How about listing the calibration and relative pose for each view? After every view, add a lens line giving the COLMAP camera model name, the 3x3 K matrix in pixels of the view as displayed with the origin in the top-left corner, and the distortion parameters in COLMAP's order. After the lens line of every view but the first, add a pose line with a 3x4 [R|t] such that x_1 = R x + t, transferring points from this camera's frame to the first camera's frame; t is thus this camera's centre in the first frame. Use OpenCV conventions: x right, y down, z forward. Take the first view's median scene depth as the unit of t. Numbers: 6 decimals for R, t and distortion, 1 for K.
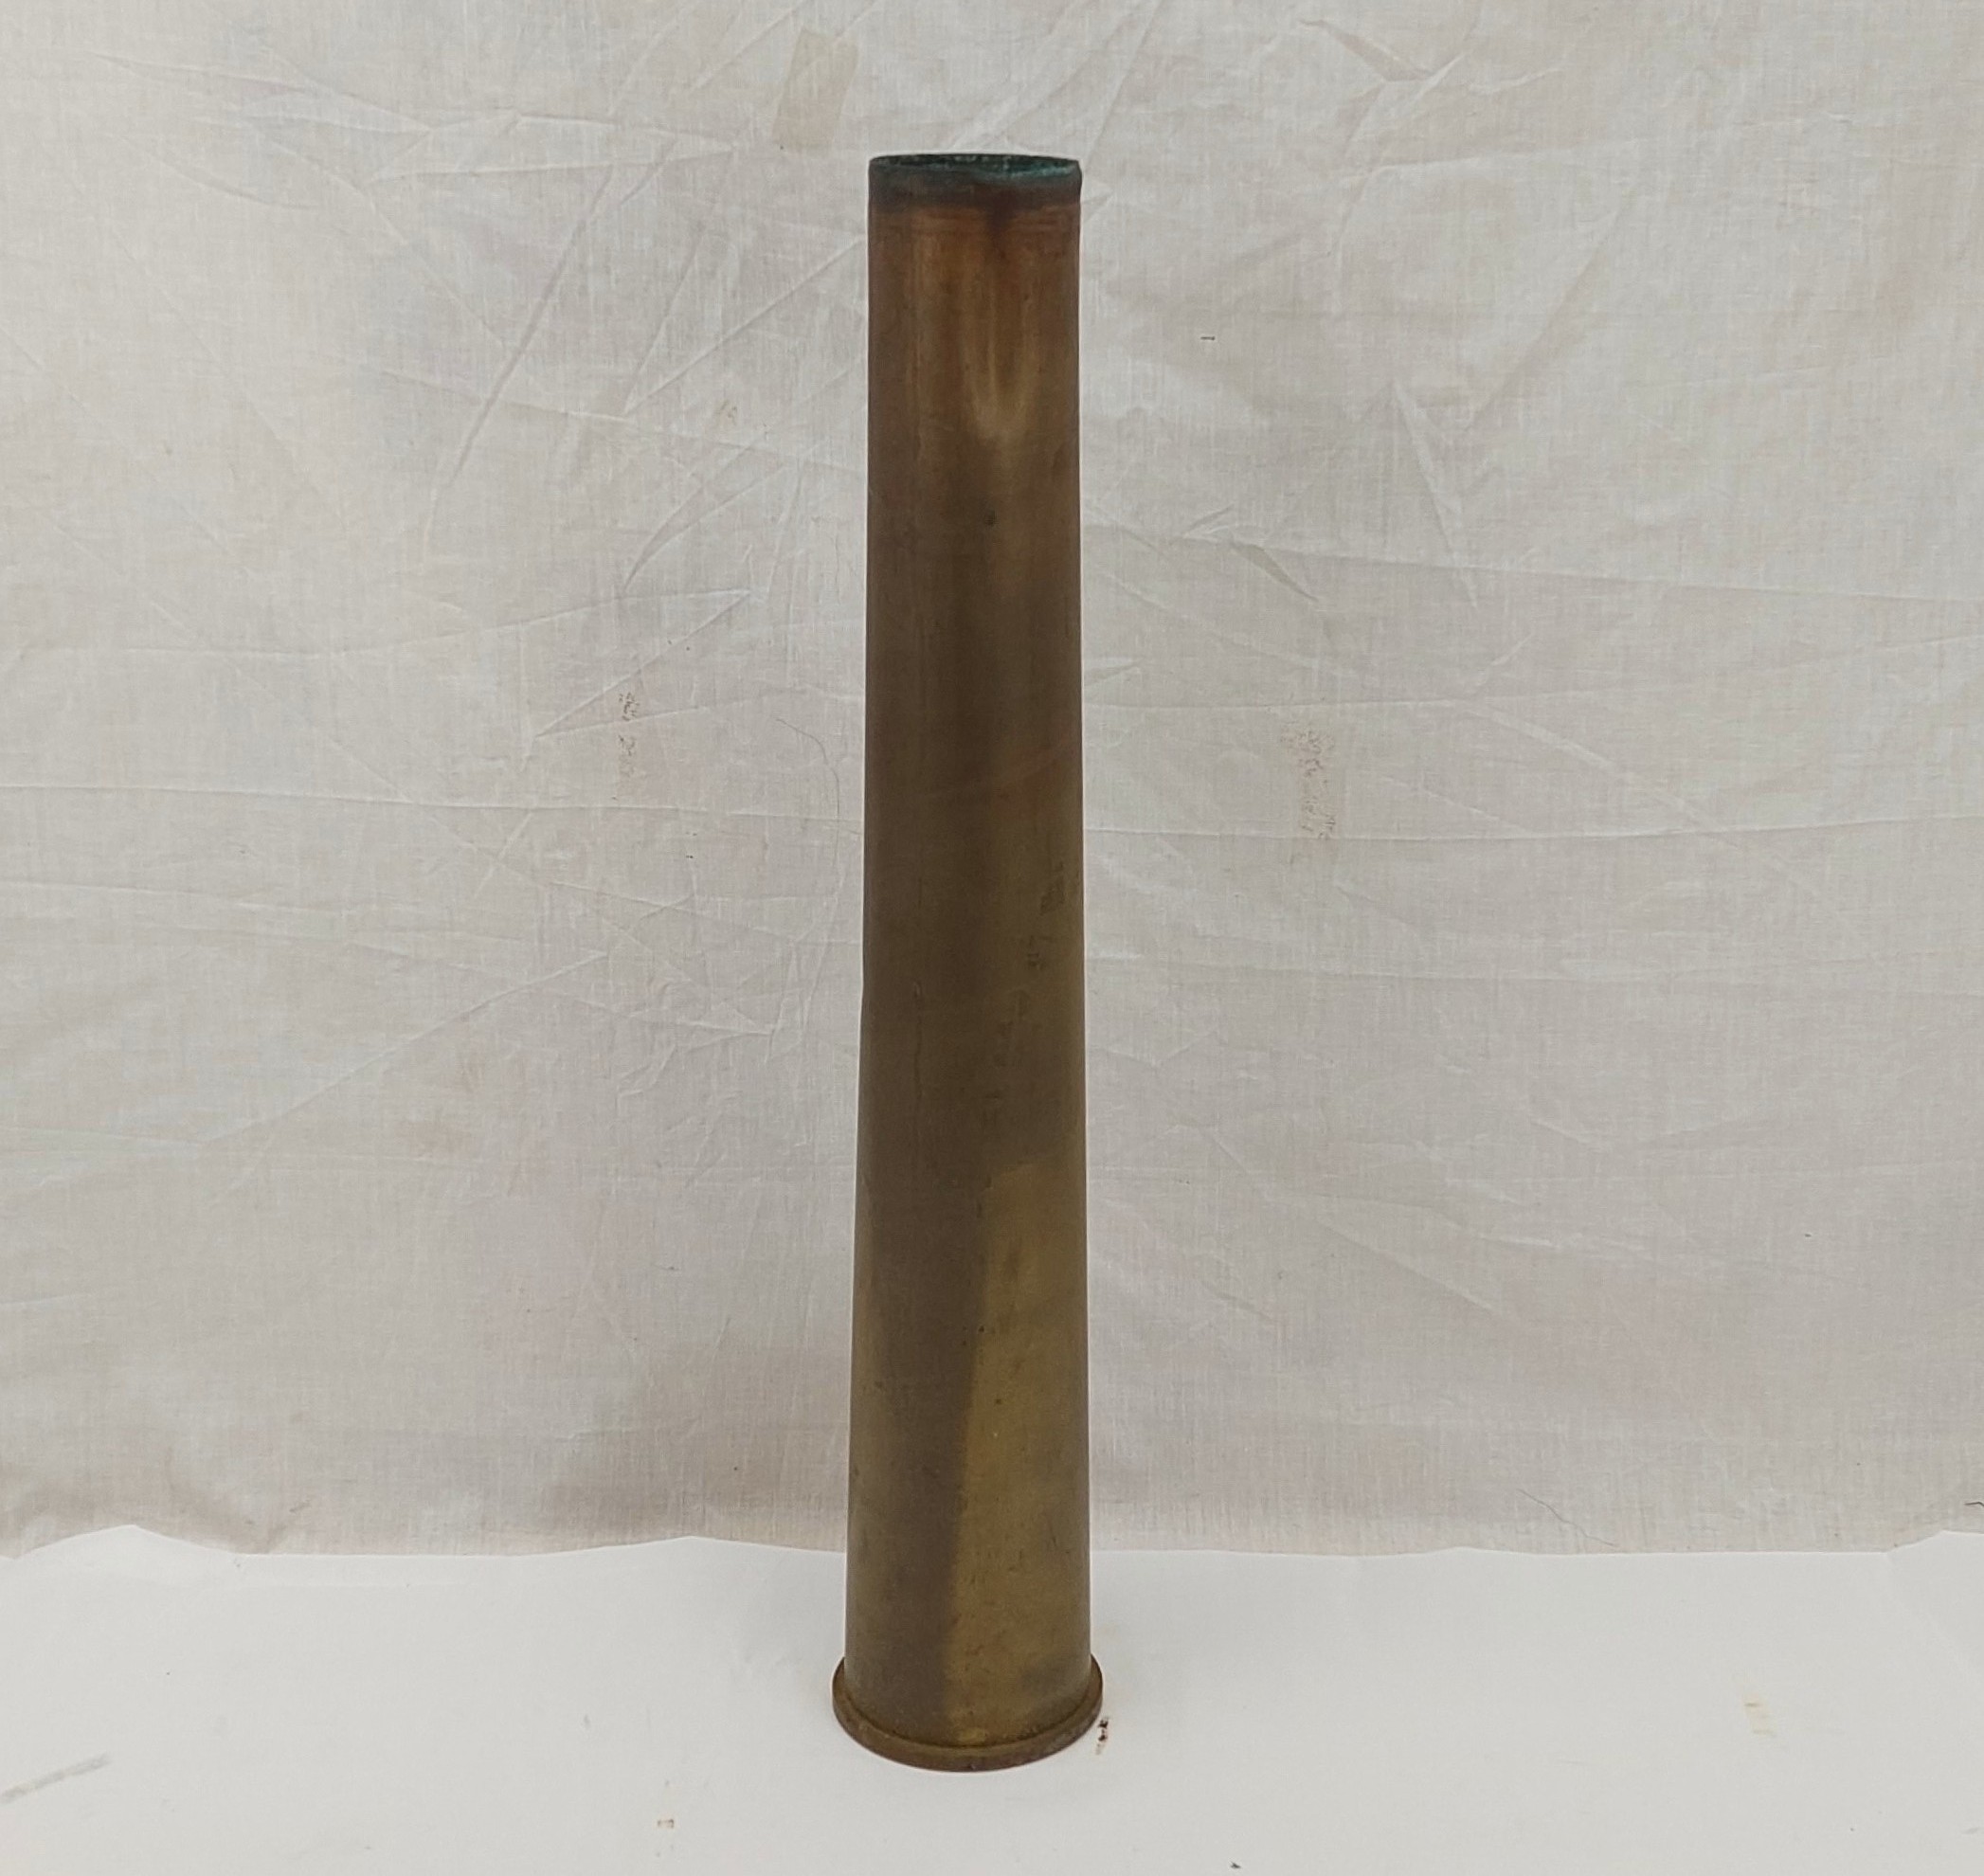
lens RADIAL K [[2102.8, 0, 976.2], [0, 2102.8, 932.5], [0, 0, 1]] dist [0.013430, -0.020810]
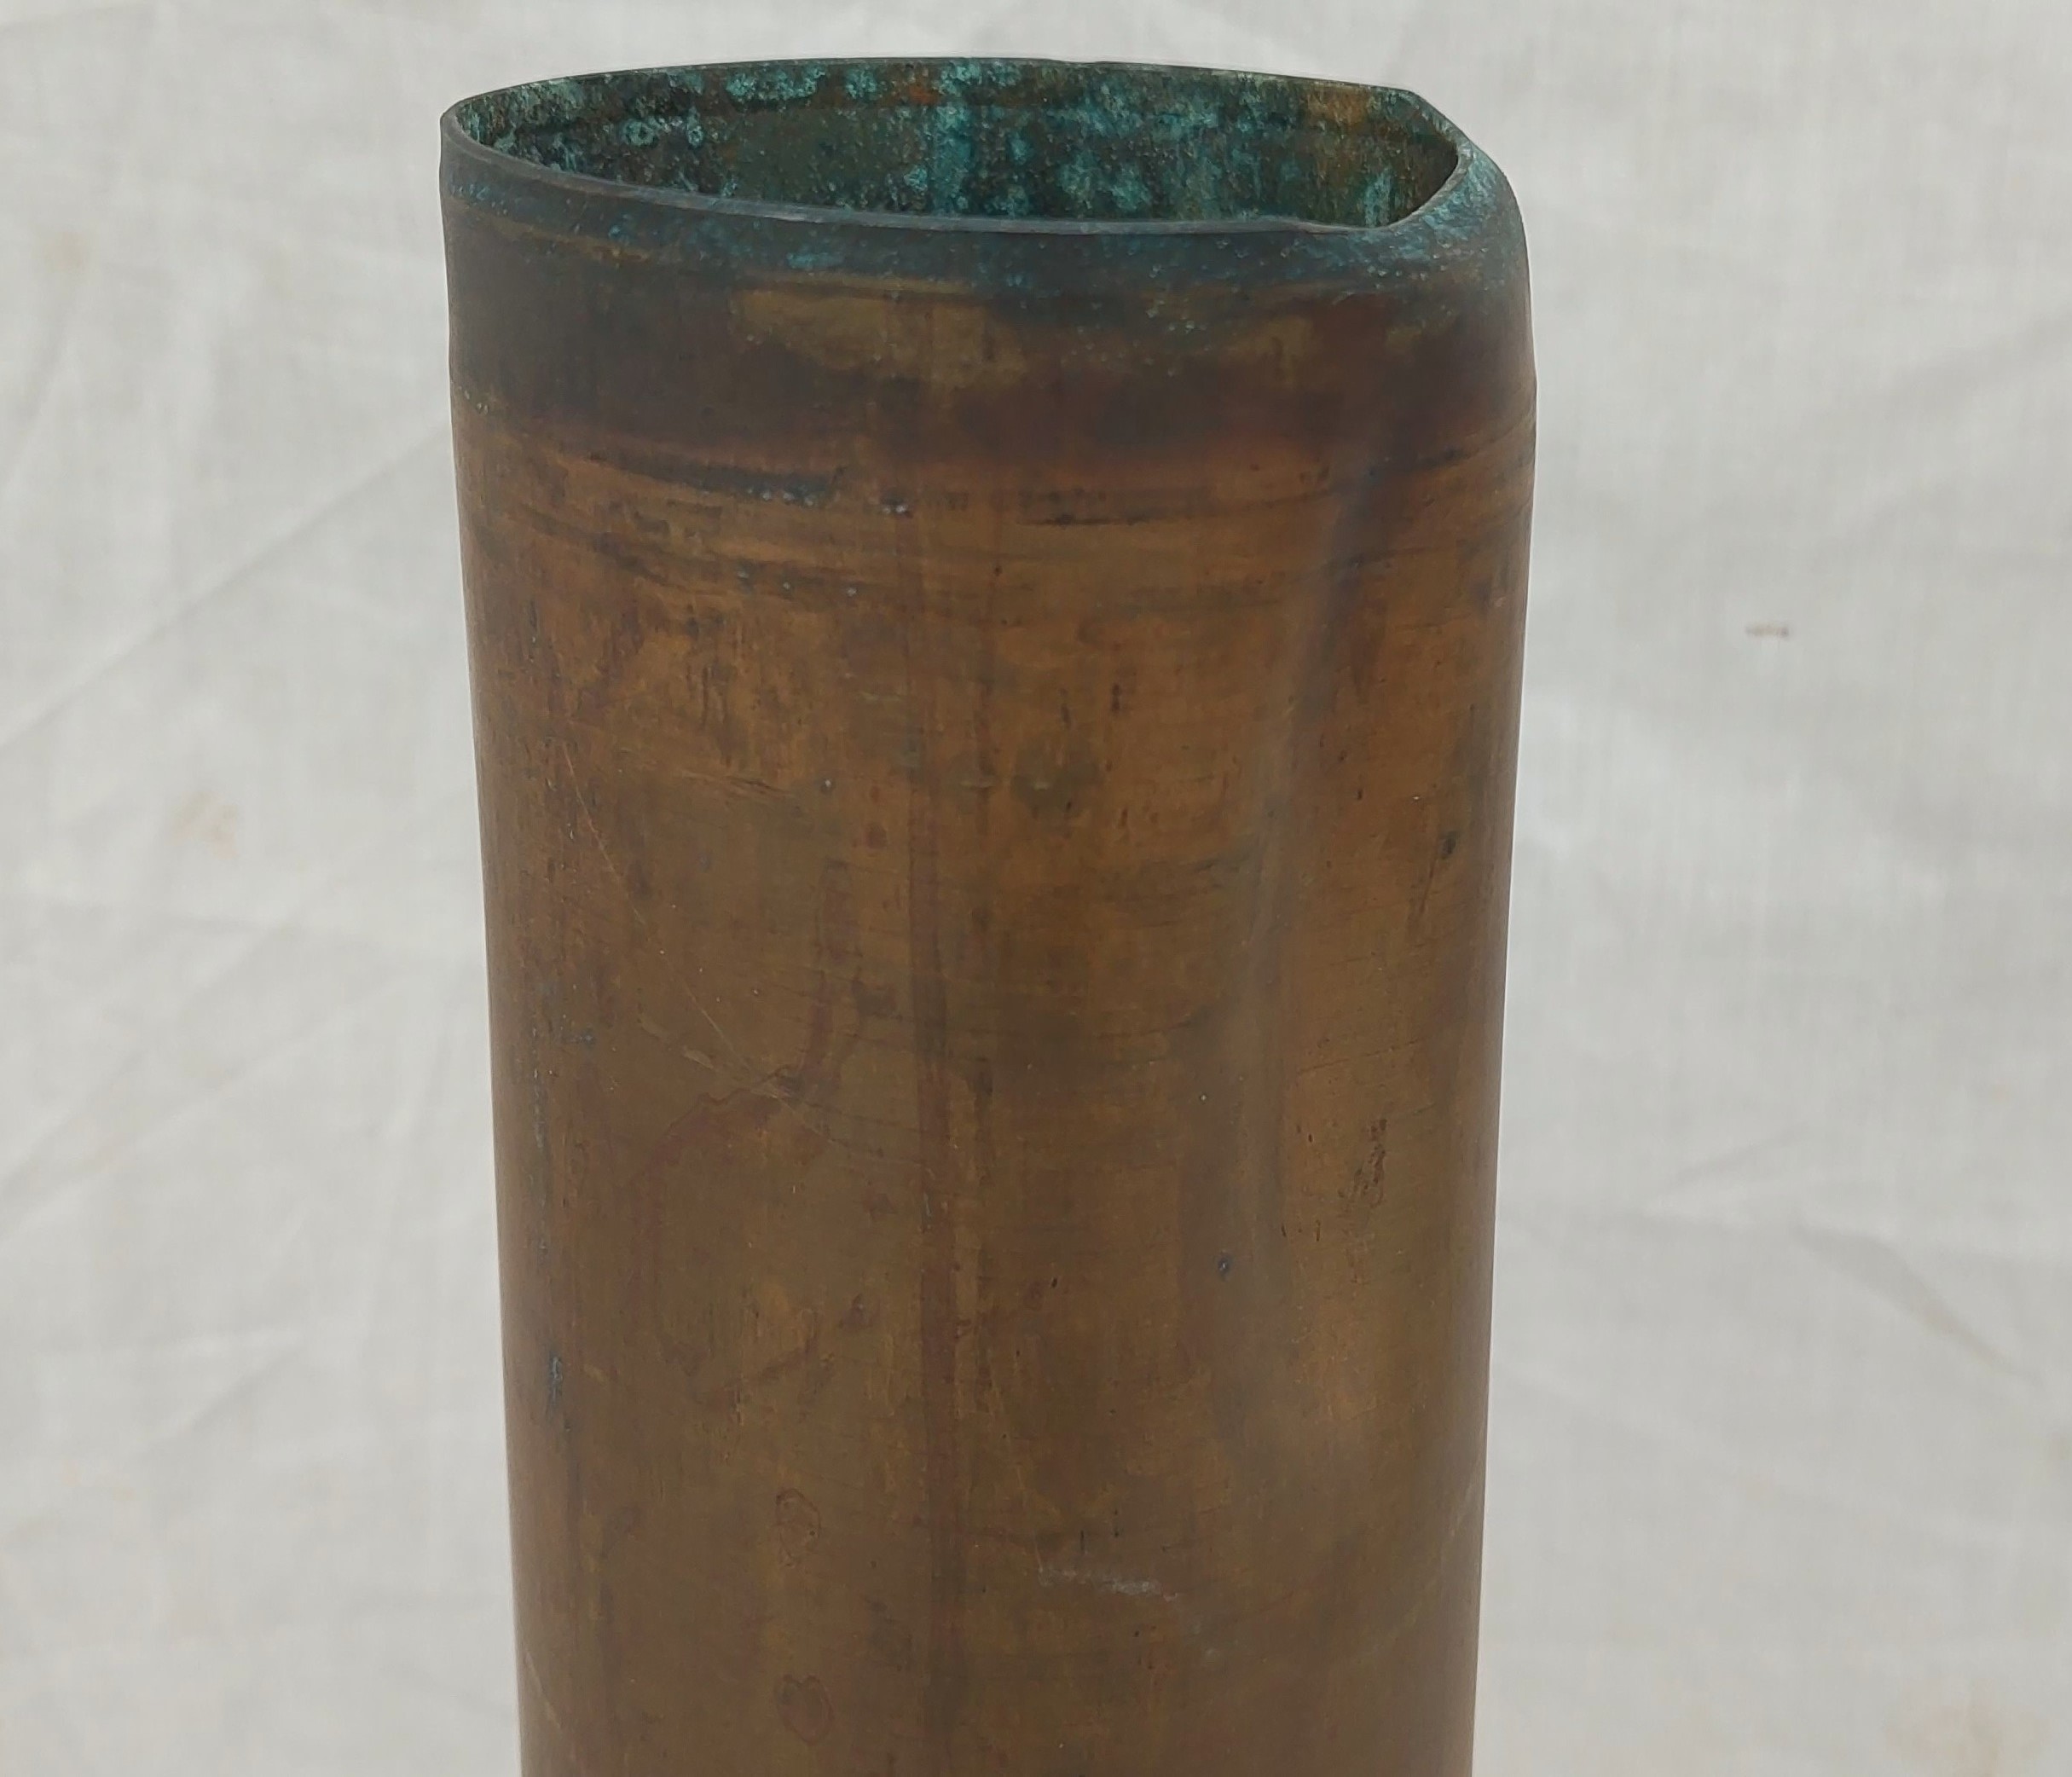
lens RADIAL K [[2405.9, 0, 1036.0], [0, 2405.9, 888.5], [0, 0, 1]] dist [0.002343, 0.006636]
pose [[0.997265, -0.016554, 0.072037, -0.020530], [0.016836, 0.999853, -0.003302, -0.239628], [-0.071972, 0.004506, 0.997396, 0.645518]]
